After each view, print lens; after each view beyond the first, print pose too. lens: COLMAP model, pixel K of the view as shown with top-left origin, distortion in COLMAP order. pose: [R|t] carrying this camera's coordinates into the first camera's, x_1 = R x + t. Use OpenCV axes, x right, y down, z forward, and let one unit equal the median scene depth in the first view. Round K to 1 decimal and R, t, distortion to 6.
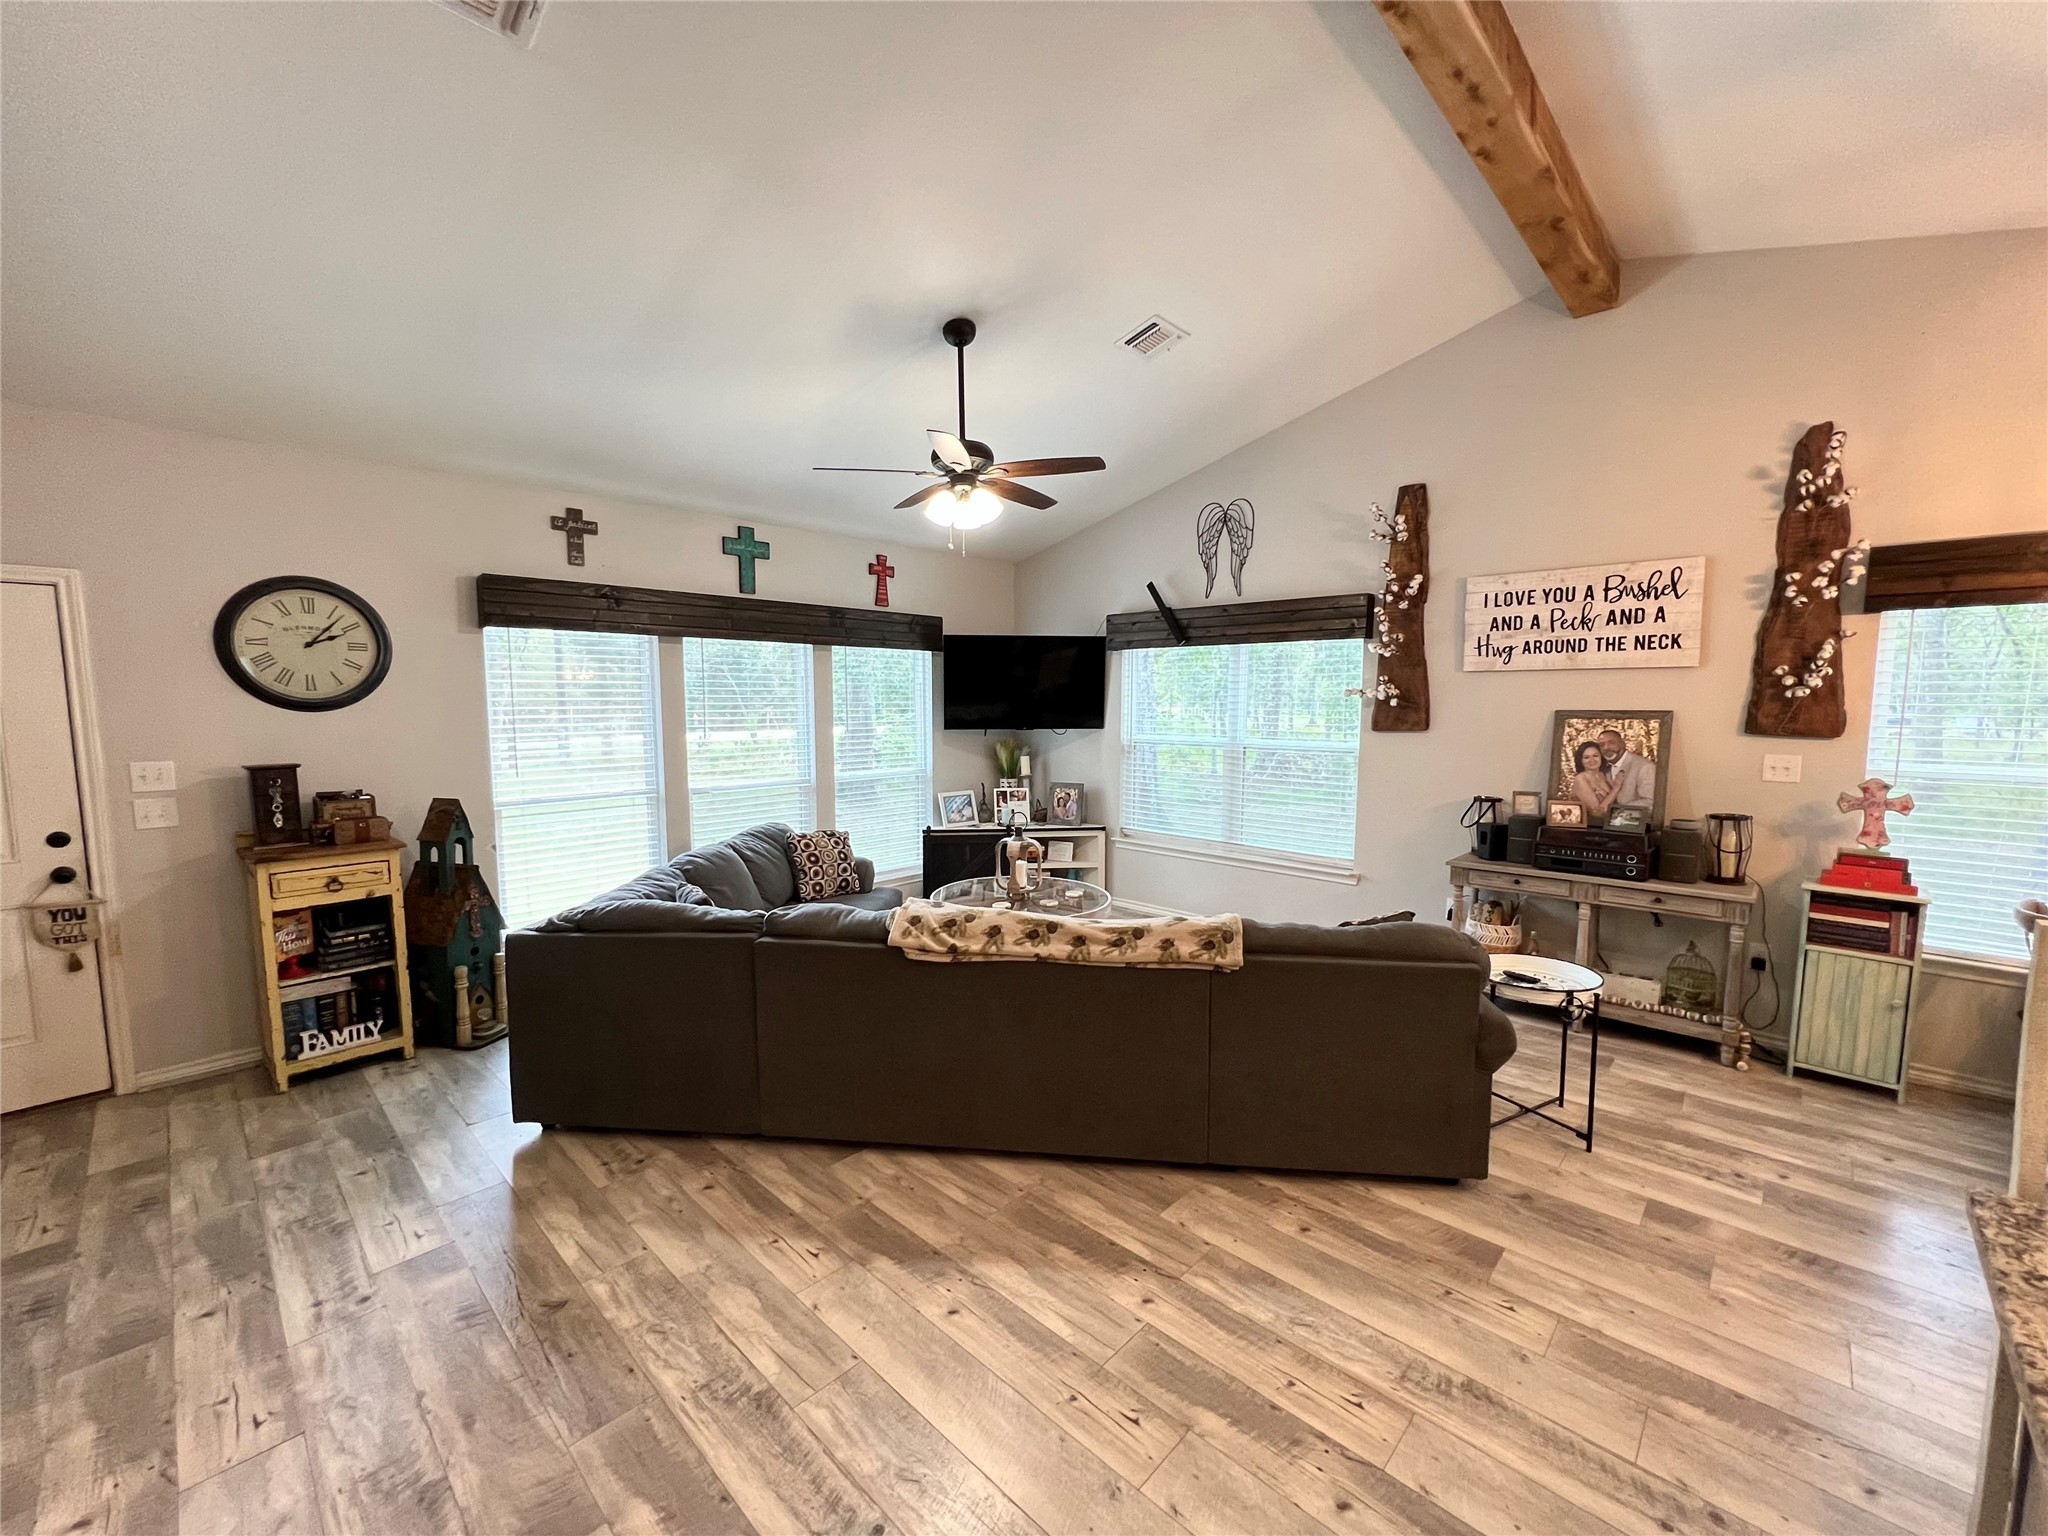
lens RADIAL K [[821.1, 0, 1024.6], [0, 821.1, 773.4], [0, 0, 1]] dist [-0.002151, 0.000679]
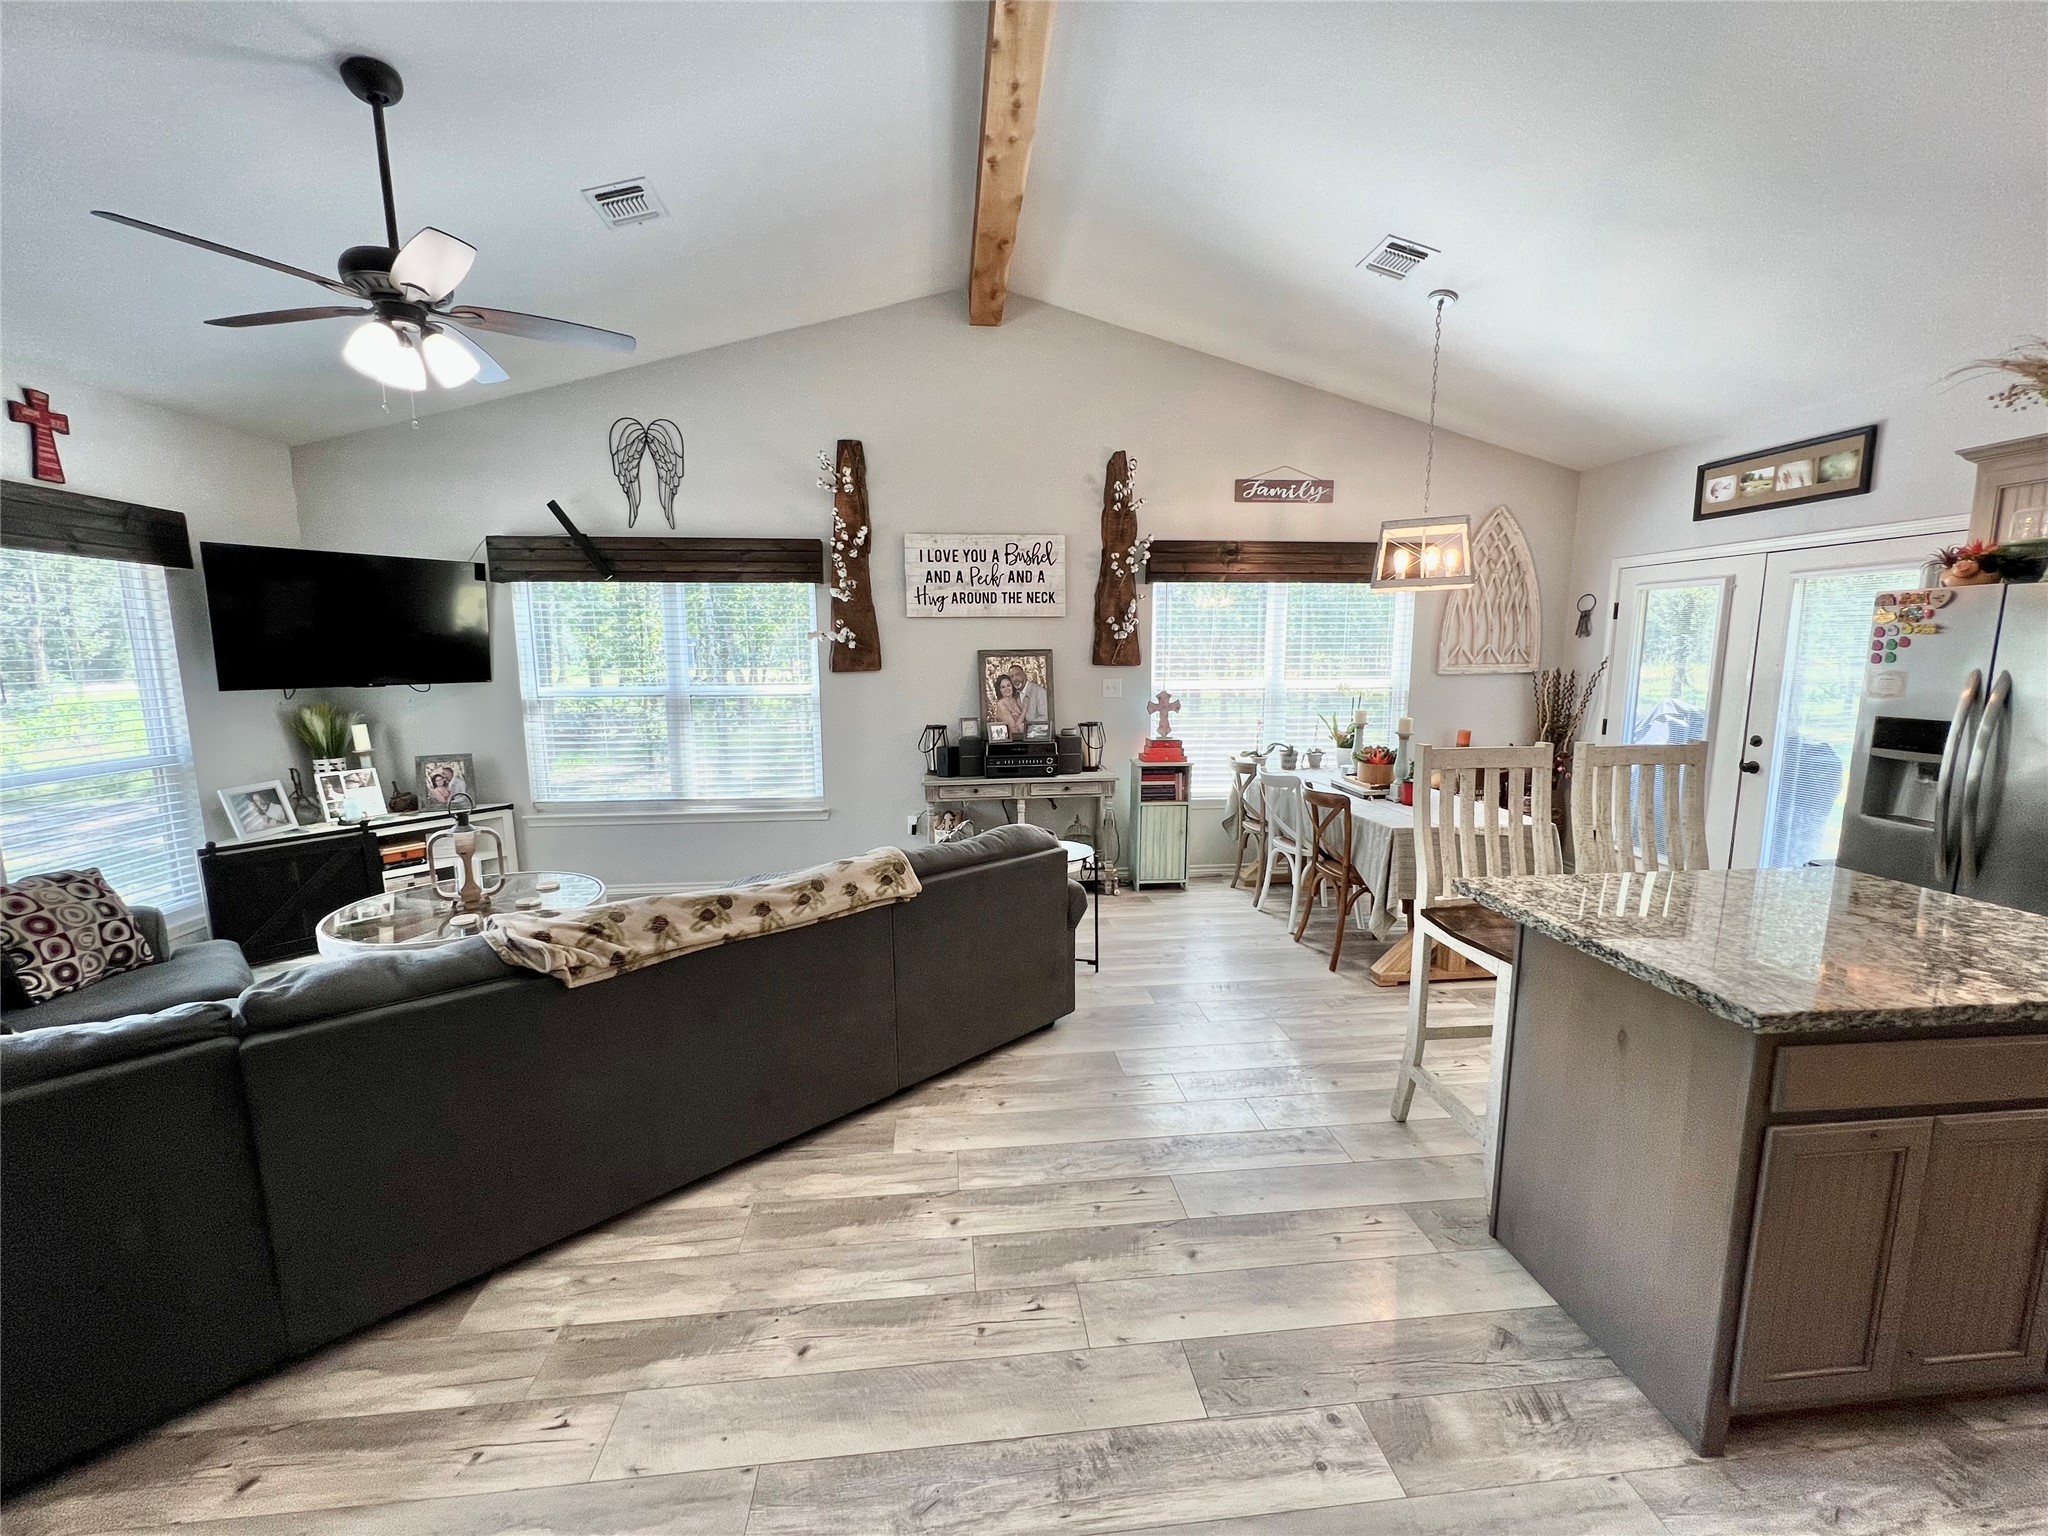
lens RADIAL K [[821.1, 0, 1025.3], [0, 821.1, 772.7], [0, 0, 1]] dist [-0.002151, 0.000679]
pose [[0.648264, -0.117269, 0.752331, -0.305087], [0.075801, 0.993100, 0.089482, 0.001417], [-0.757633, -0.000981, 0.652680, 0.162850]]
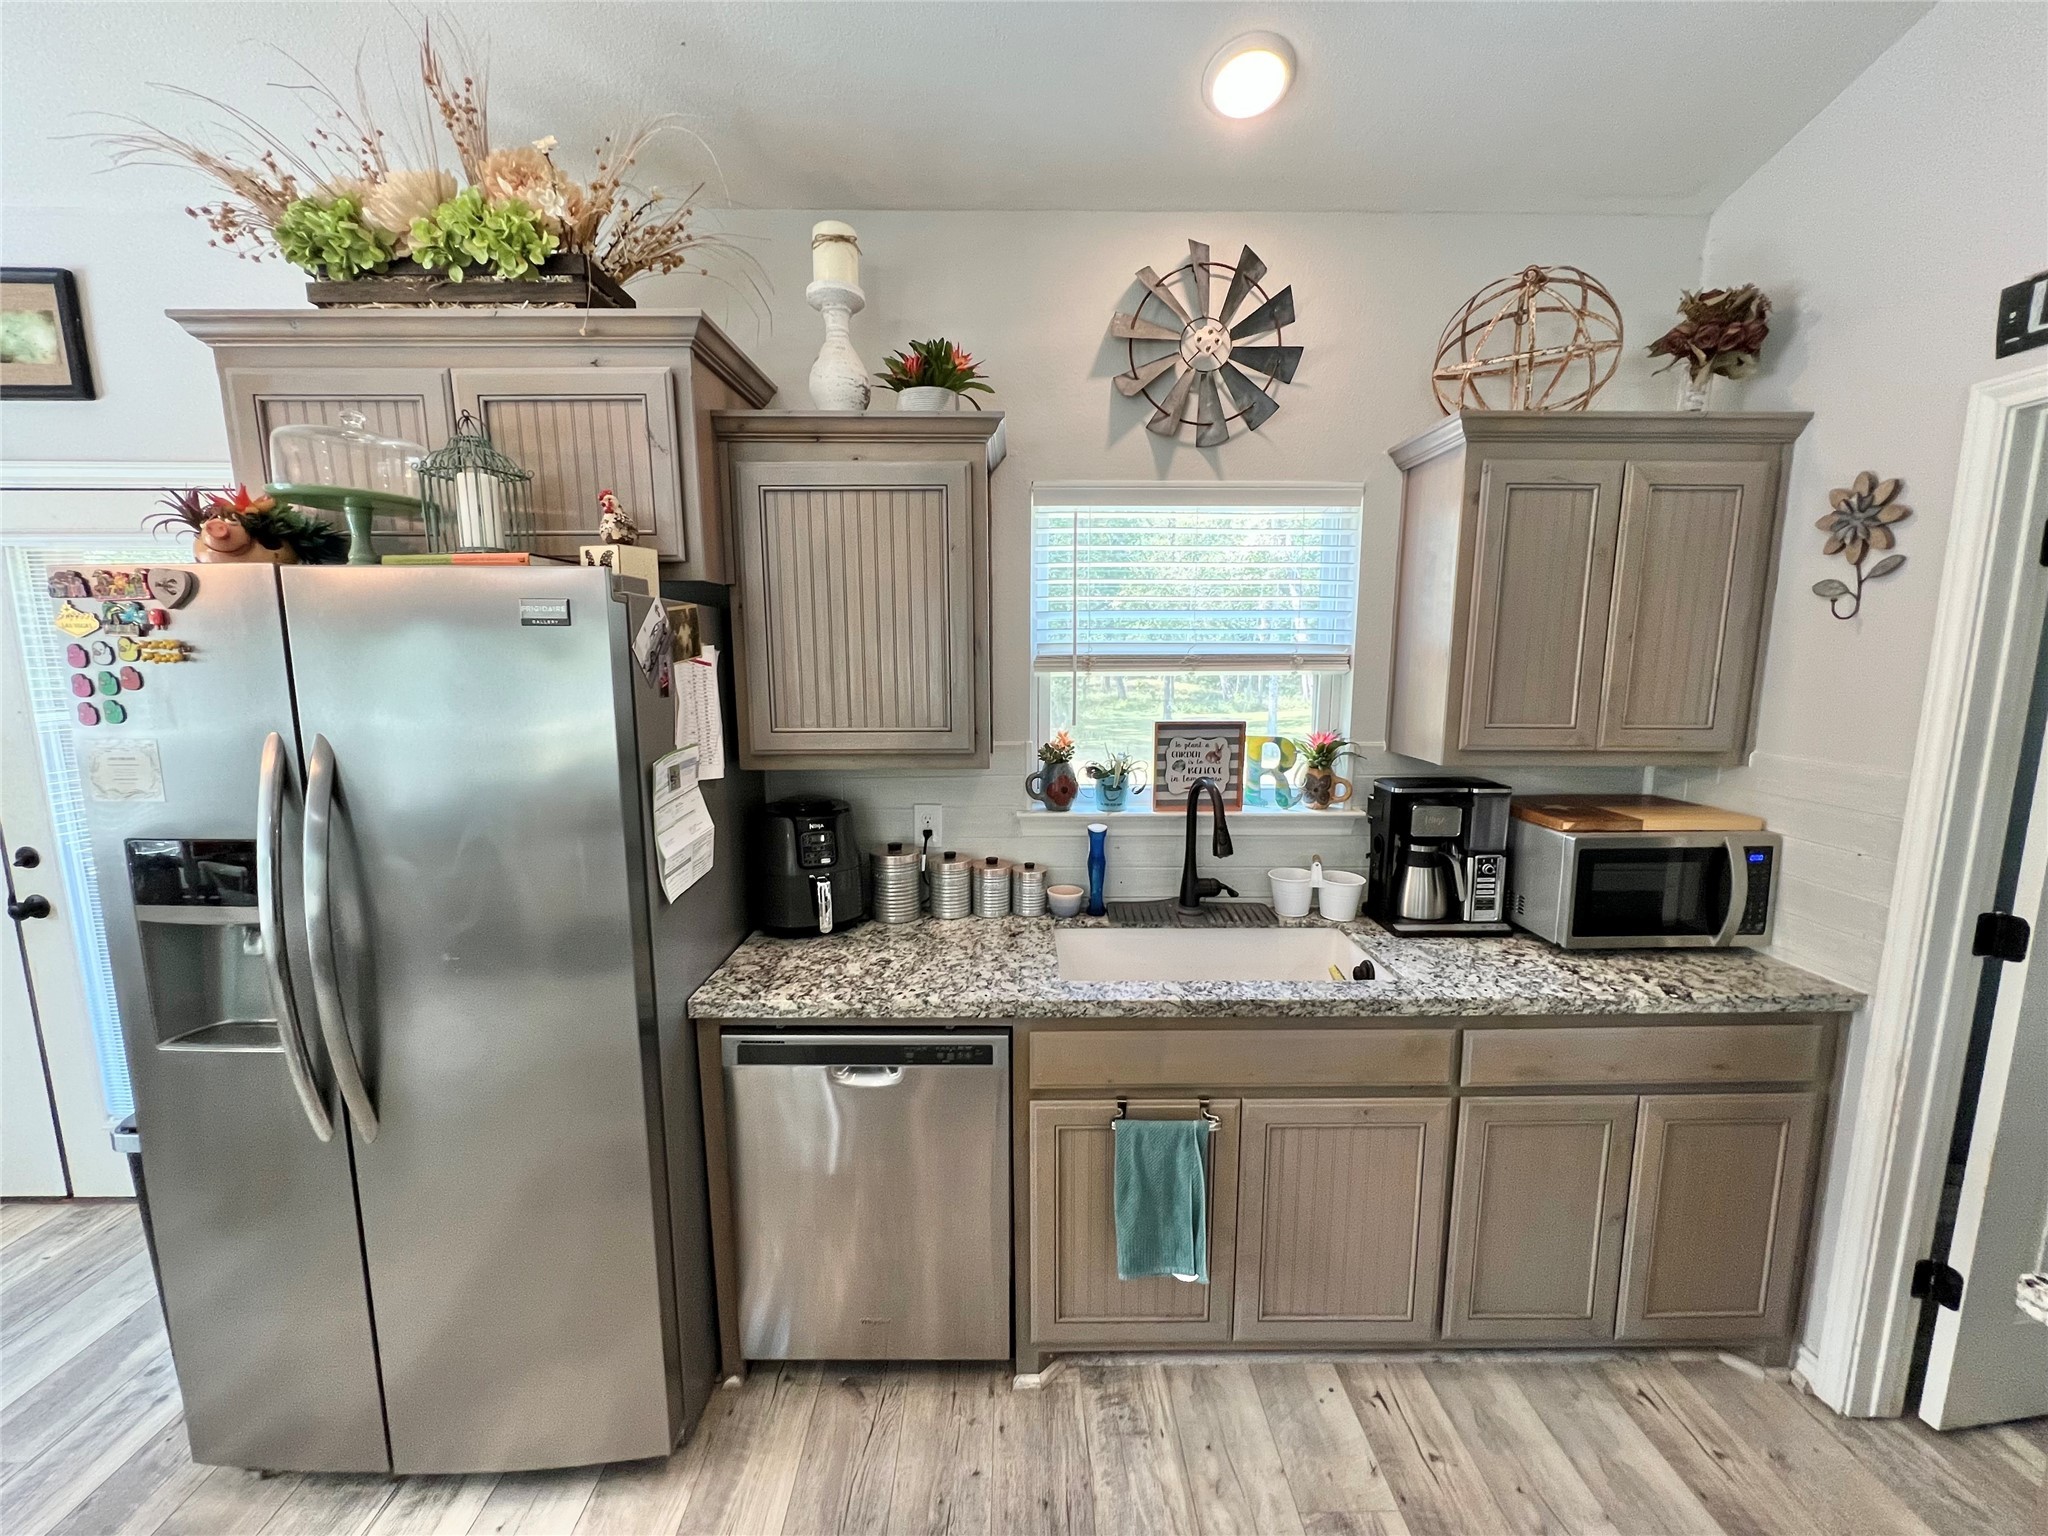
lens RADIAL K [[821.1, 0, 1026.6], [0, 821.1, 775.0], [0, 0, 1]] dist [-0.002151, 0.000679]
pose [[-0.699542, -0.101288, 0.707377, 0.333103], [0.067553, 0.976097, 0.206570, 0.004855], [-0.711391, 0.192290, -0.675979, 0.003638]]
